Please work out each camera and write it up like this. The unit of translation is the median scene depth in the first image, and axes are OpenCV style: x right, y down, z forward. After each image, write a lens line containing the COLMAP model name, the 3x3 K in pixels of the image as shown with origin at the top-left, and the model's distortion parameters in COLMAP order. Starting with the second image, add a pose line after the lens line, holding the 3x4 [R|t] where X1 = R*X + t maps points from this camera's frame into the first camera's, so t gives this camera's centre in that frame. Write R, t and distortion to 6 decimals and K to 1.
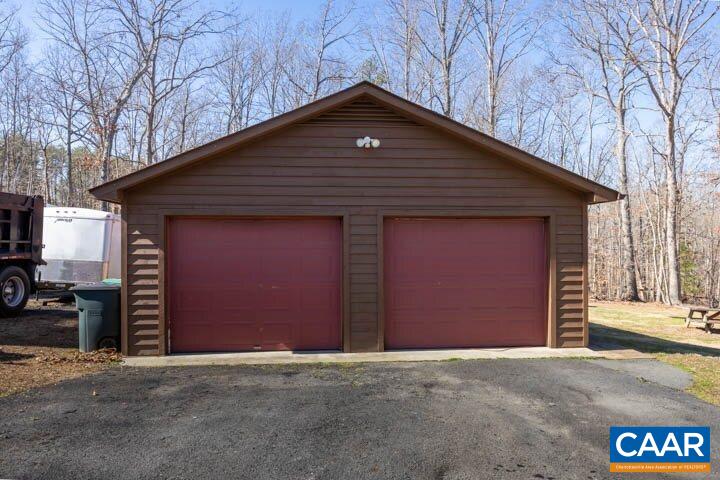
lens RADIAL K [[529.9, 0, 357.7], [0, 529.9, 239.0], [0, 0, 1]] dist [0.005704, -0.001776]
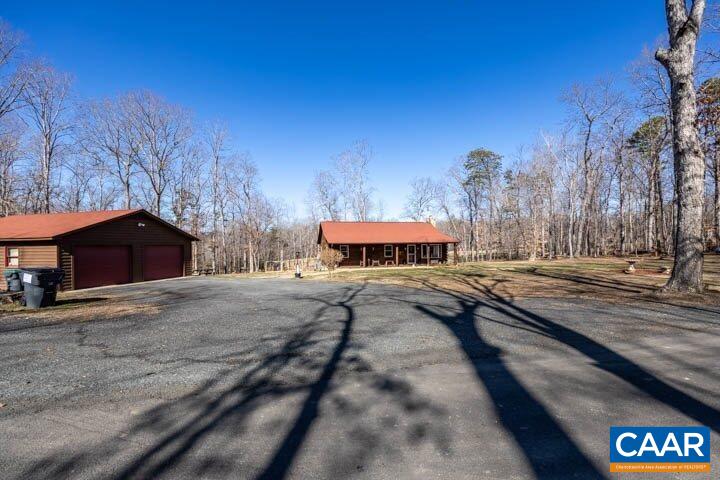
lens RADIAL K [[286.1, 0, 360.0], [0, 286.1, 245.9], [0, 0, 1]] dist [-0.002961, -0.000059]
pose [[0.334147, -0.001986, 0.942519, -1.302262], [0.008586, 0.999963, -0.000937, -0.021230], [-0.942482, 0.008406, 0.334152, -1.057529]]
